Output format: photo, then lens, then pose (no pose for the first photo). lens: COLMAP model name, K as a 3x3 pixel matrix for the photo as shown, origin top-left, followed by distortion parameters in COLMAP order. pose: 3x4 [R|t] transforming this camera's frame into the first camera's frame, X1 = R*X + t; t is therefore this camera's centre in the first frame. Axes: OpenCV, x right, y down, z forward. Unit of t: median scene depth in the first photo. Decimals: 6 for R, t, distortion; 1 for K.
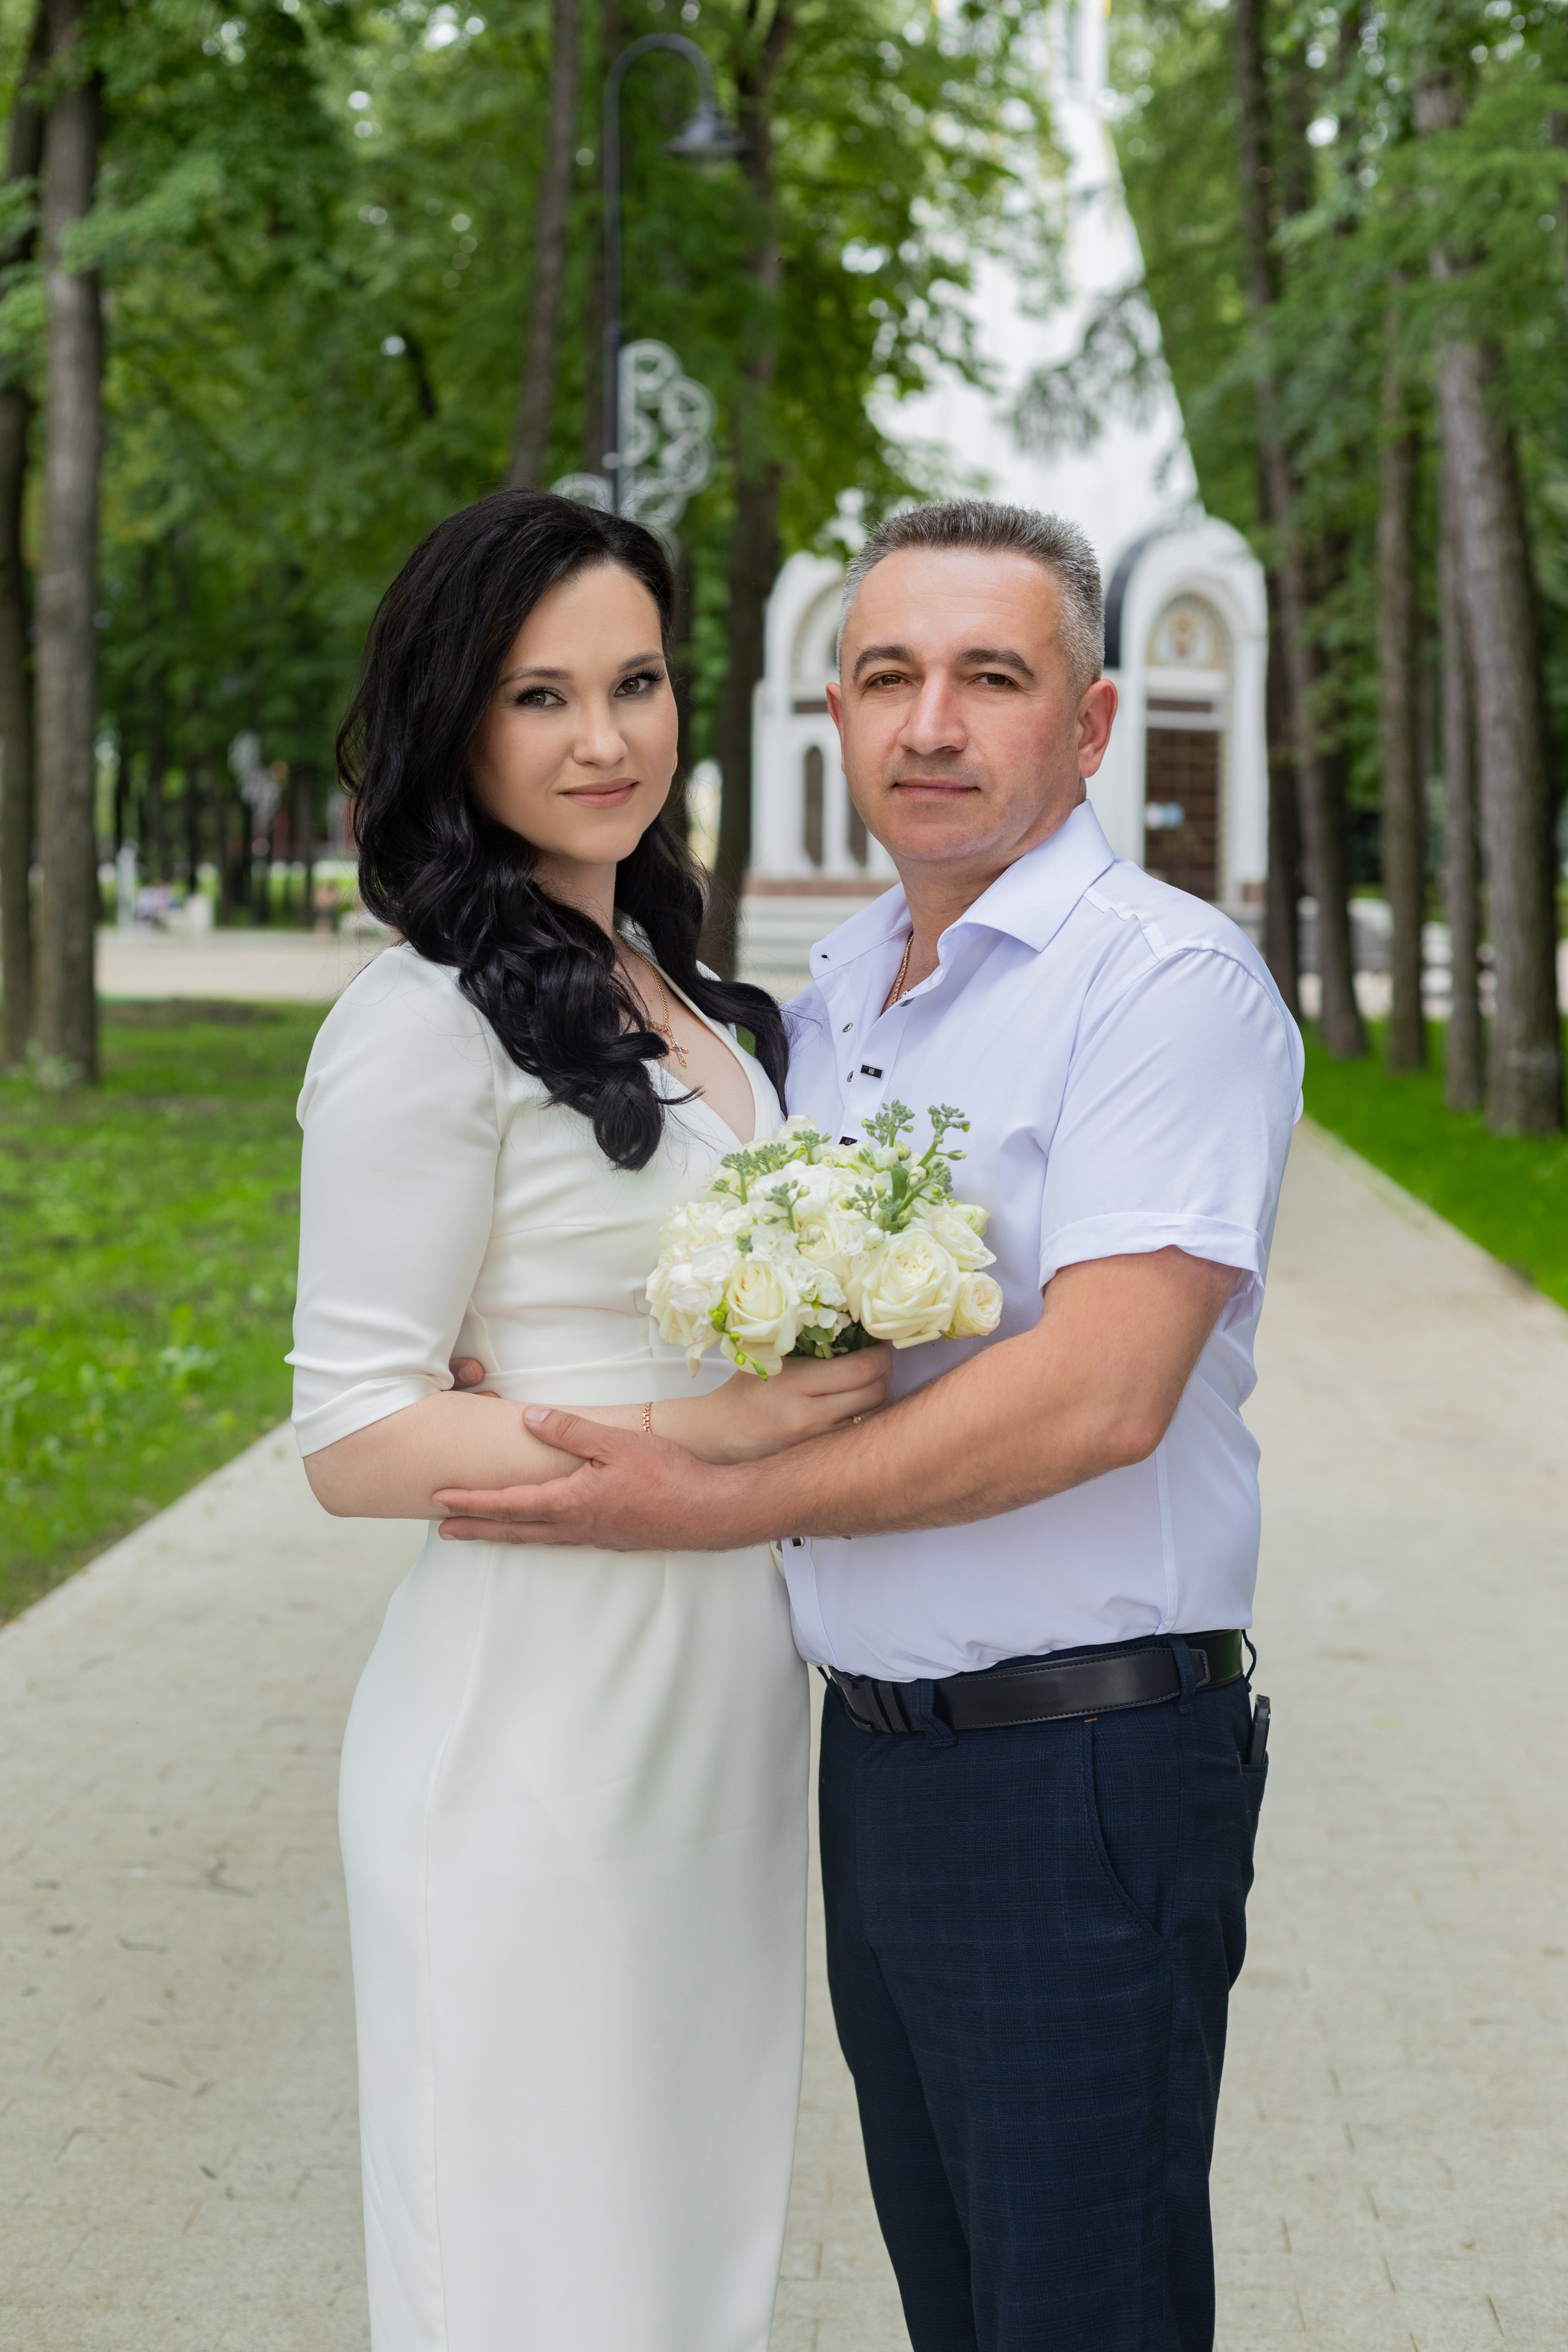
lens RADIAL K [[3401.2, 0, 784.0], [0, 3401.2, 1176.0], [0, 0, 1]] dist [0.015696, 0.004527]
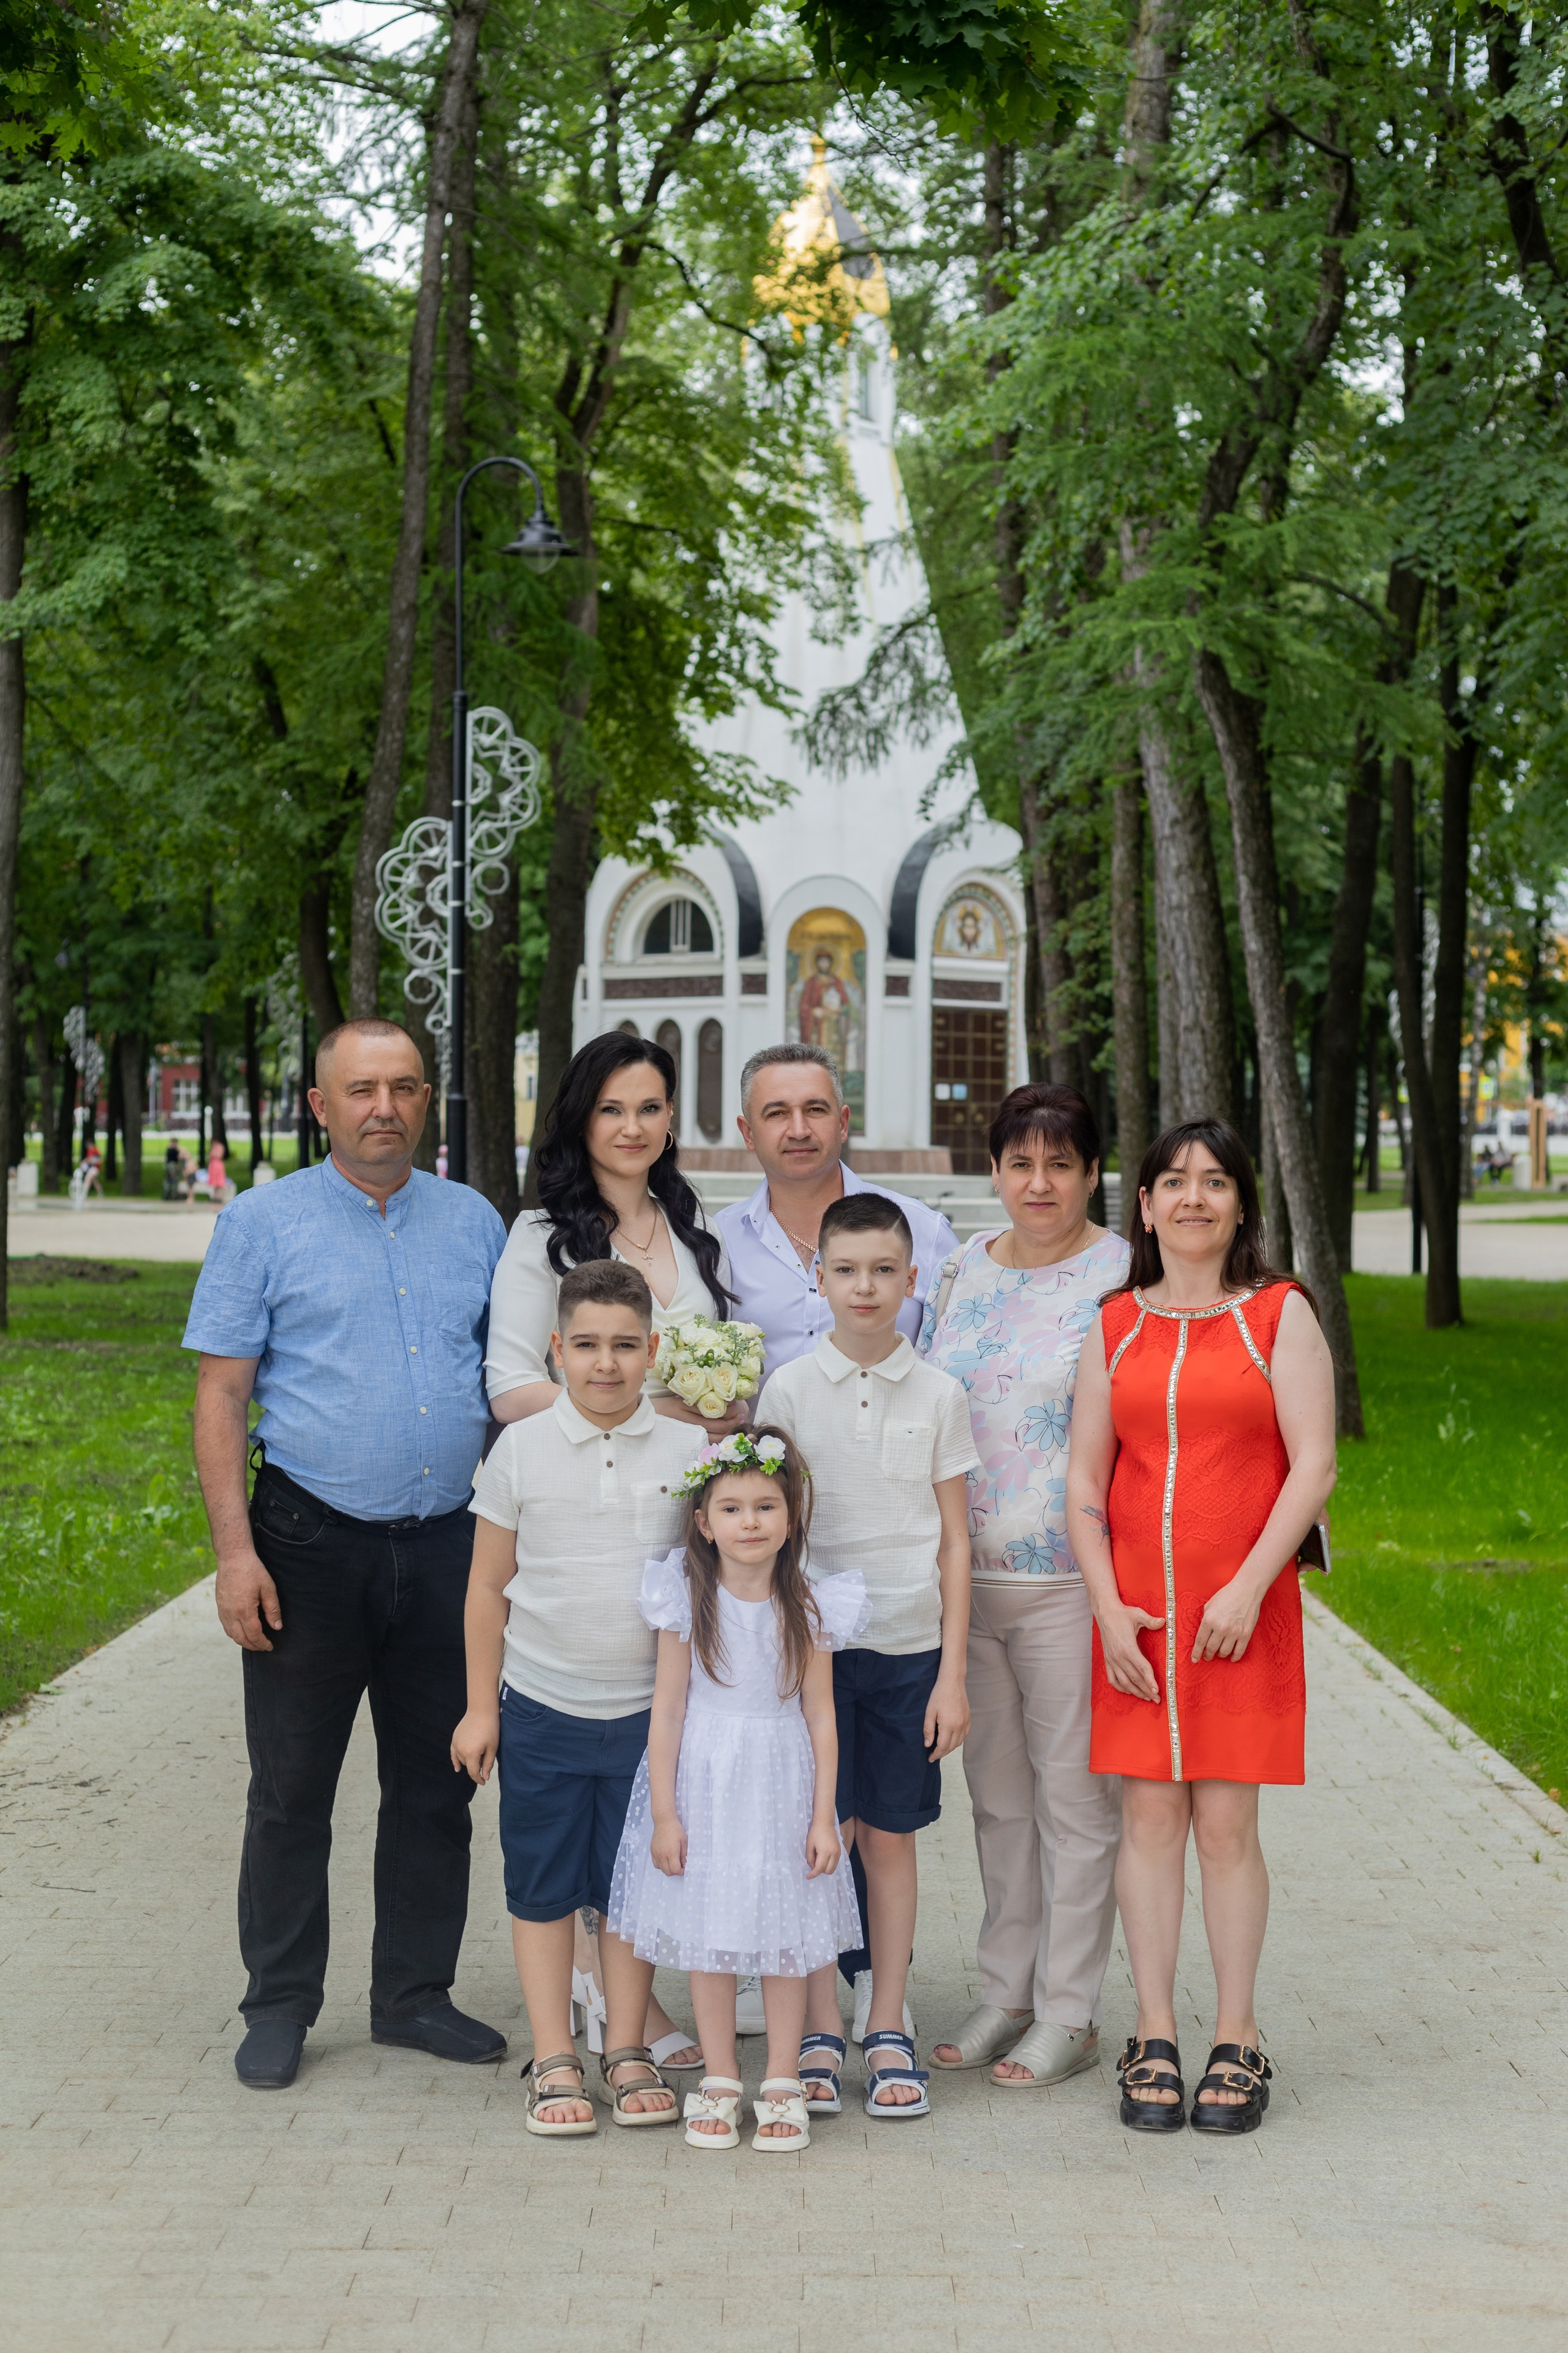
lens RADIAL K [[3389.2, 0, 784.0], [0, 3389.2, 1176.5], [0, 0, 1]] dist [0.003923, 0.008071]
pose [[0.998459, 0.003727, 0.055364, -0.001037], [0.000621, 0.996928, -0.078316, 0.009626], [-0.055486, 0.078230, 0.995390, -0.135868]]
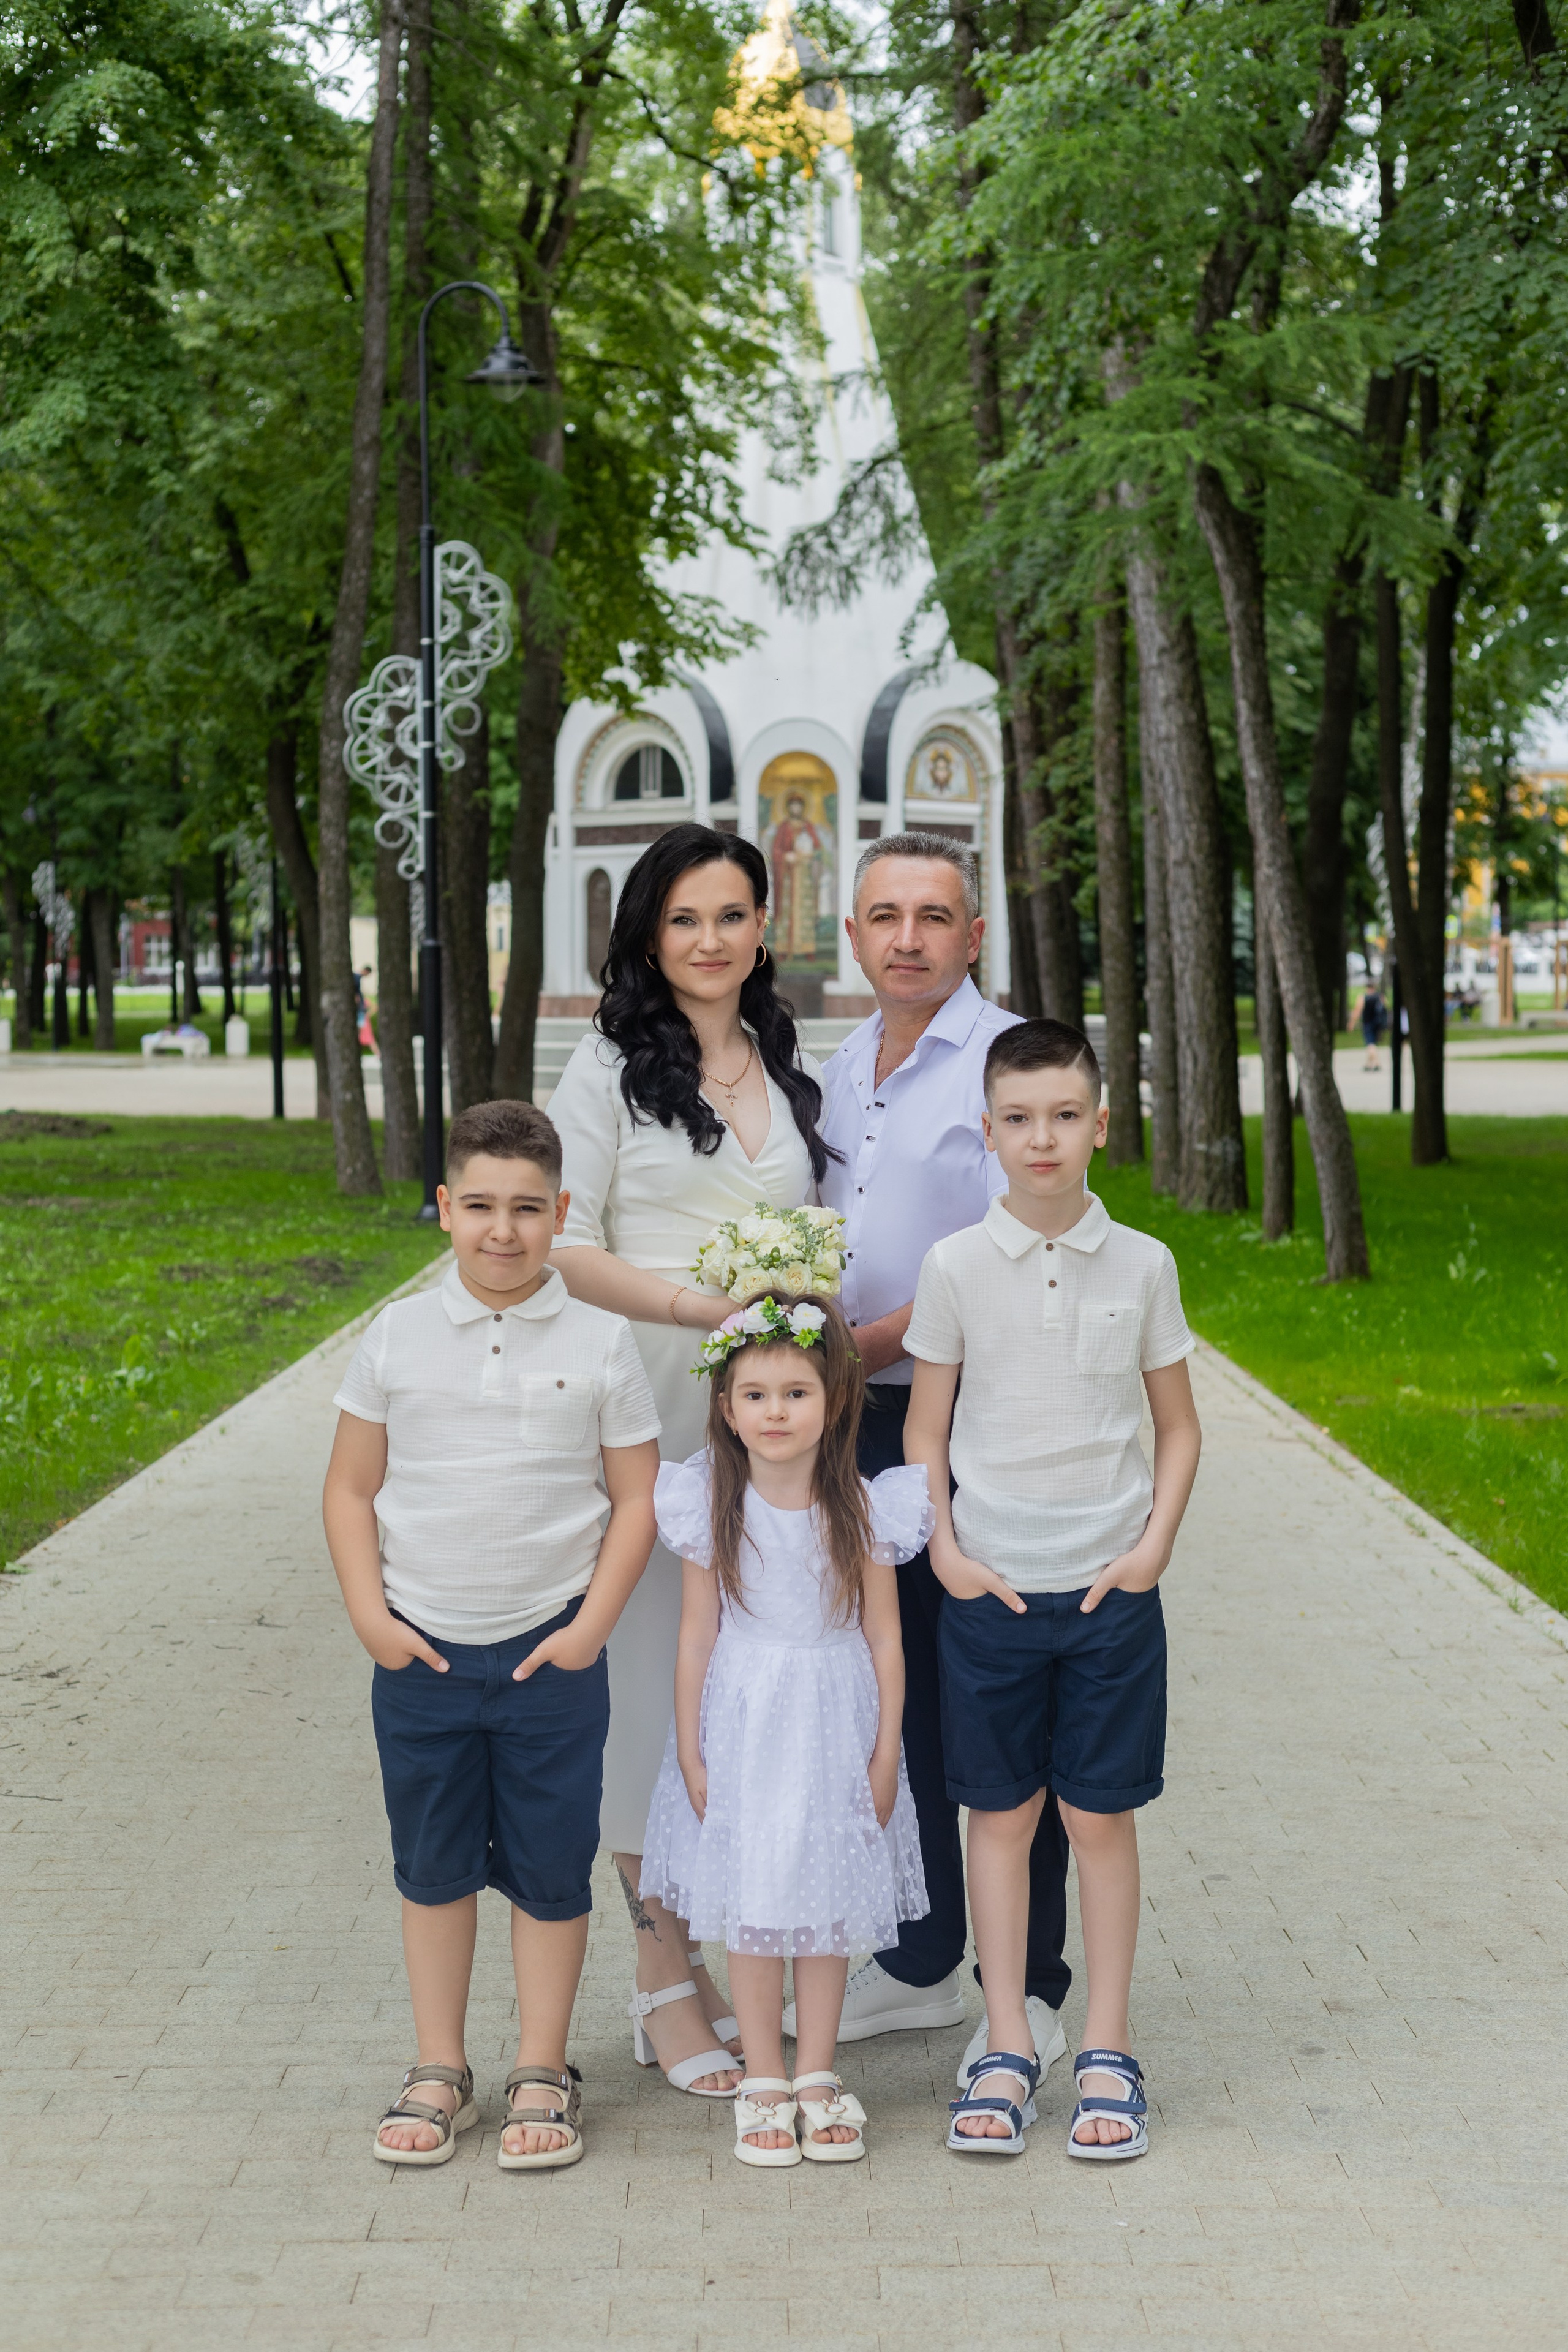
lens RADIAL K [[3359.2, 0, 784.0], [0, 3359.2, 1176.0], [0, 0, 1]] dist [0.011056, -0.033682]
pose [[0.997882, -0.012367, 0.063863, -0.003057], [0.014502, 0.999348, -0.033070, 0.008786], [-0.063413, 0.033926, 0.997411, -0.111422]]
